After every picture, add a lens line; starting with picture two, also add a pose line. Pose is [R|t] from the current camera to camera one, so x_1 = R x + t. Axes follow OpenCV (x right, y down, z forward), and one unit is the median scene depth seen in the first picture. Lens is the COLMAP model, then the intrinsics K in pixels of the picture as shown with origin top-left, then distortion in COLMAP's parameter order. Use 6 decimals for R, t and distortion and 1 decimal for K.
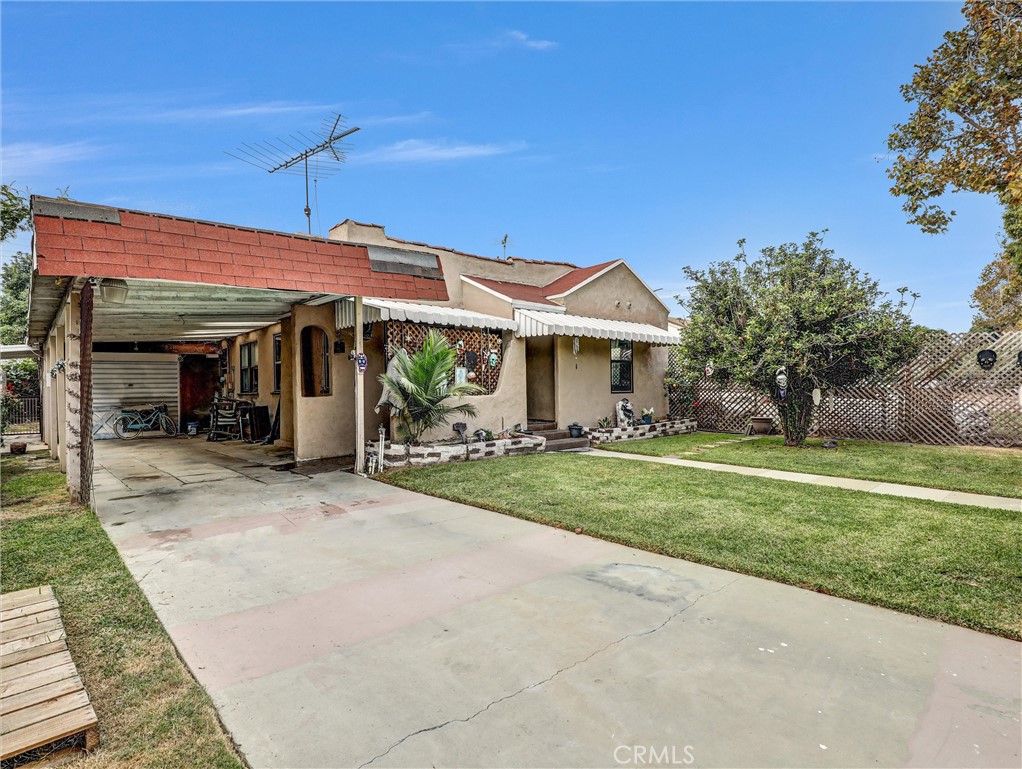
lens RADIAL K [[537.7, 0, 514.0], [0, 537.7, 391.9], [0, 0, 1]] dist [-0.029170, 0.000280]
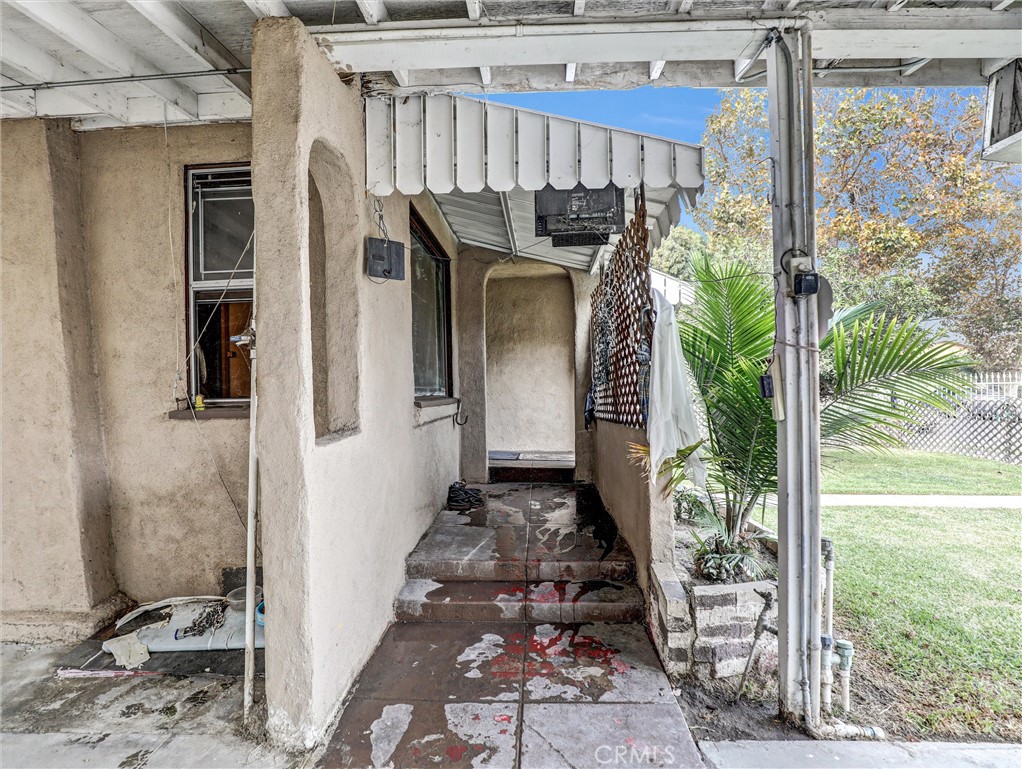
lens RADIAL K [[536.7, 0, 527.4], [0, 536.7, 387.9], [0, 0, 1]] dist [-0.028513, 0.001334]
pose [[0.713047, 0.005618, 0.701094, -0.370458], [0.007583, 0.999848, -0.015725, -0.007947], [-0.701075, 0.016530, 0.712896, 0.589473]]
